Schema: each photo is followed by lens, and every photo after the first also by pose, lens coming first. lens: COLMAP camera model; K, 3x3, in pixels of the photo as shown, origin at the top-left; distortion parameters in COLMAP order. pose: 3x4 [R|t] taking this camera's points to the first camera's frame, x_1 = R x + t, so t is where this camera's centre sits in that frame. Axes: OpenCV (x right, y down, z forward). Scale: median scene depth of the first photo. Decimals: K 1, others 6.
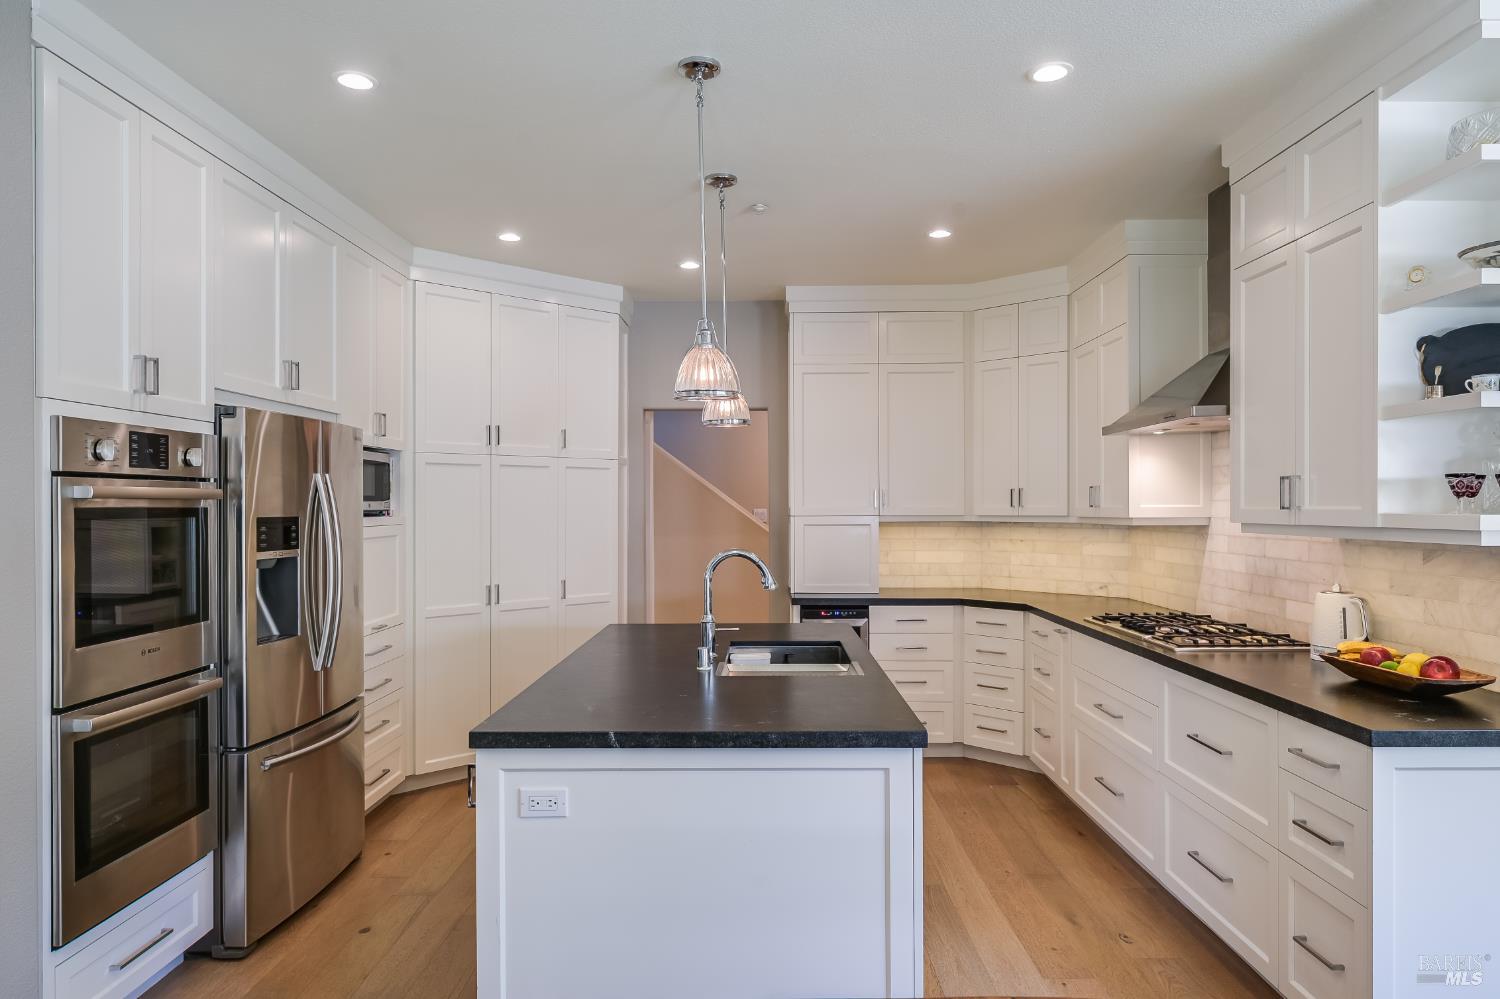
lens RADIAL K [[960.1, 0, 751.5], [0, 960.1, 505.1], [0, 0, 1]] dist [0.005321, 0.000602]
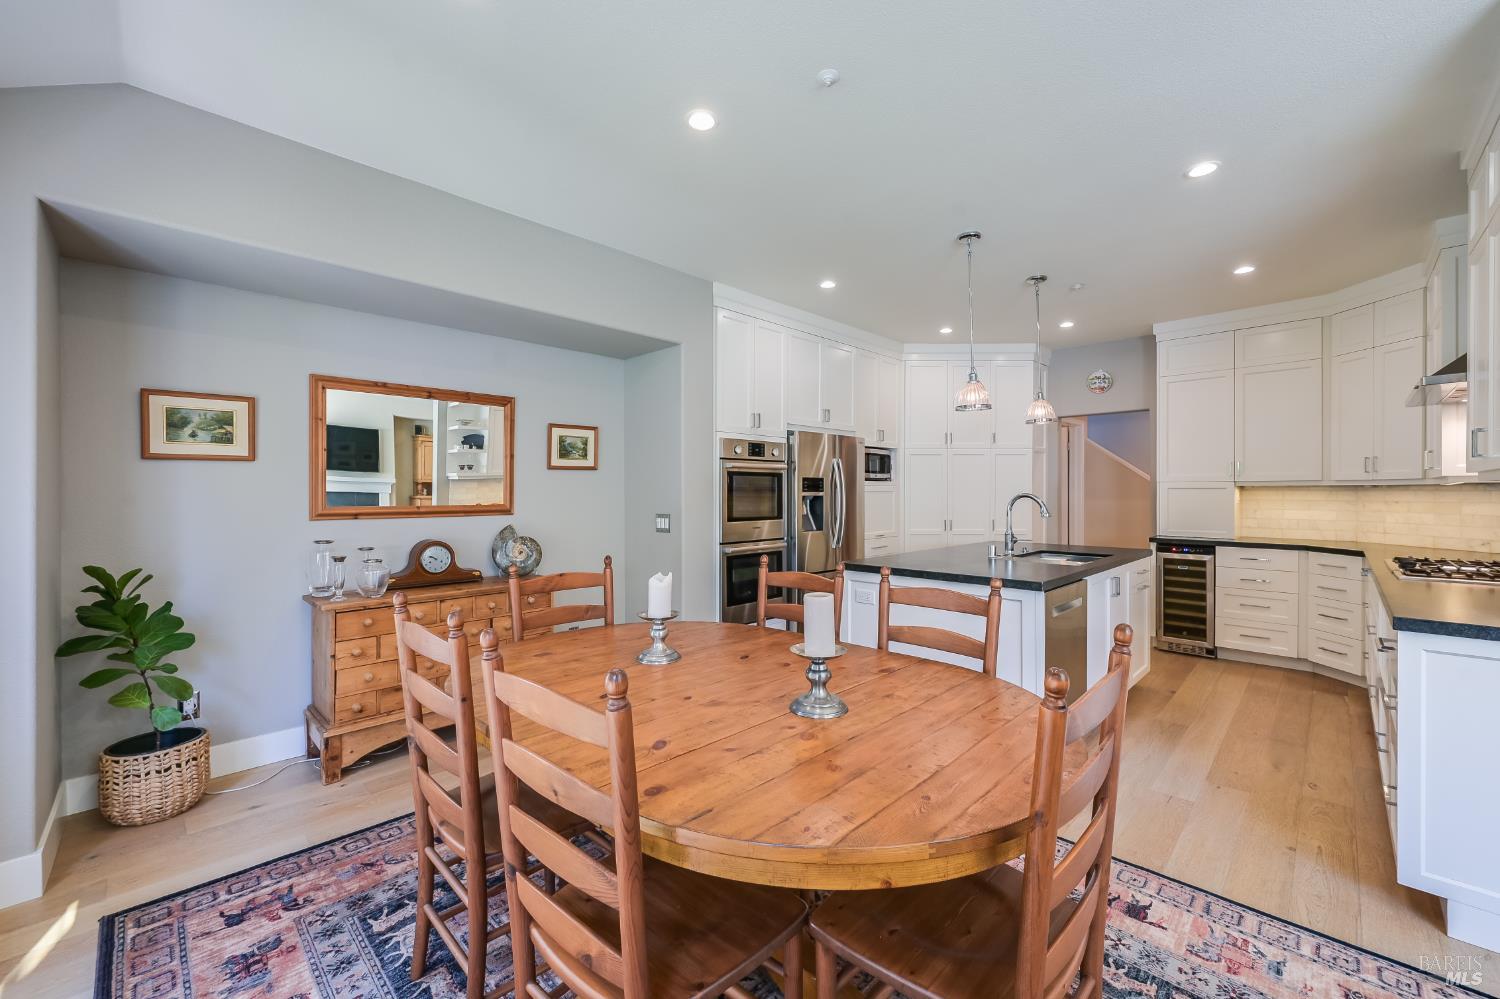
lens RADIAL K [[603.3, 0, 750.4], [0, 603.3, 492.9], [0, 0, 1]] dist [0.001527, 0.000187]
pose [[0.715552, 0.004691, -0.698544, 0.338190], [-0.002458, 0.999988, 0.004197, 0.035764], [0.698555, -0.001286, 0.715555, -0.114529]]
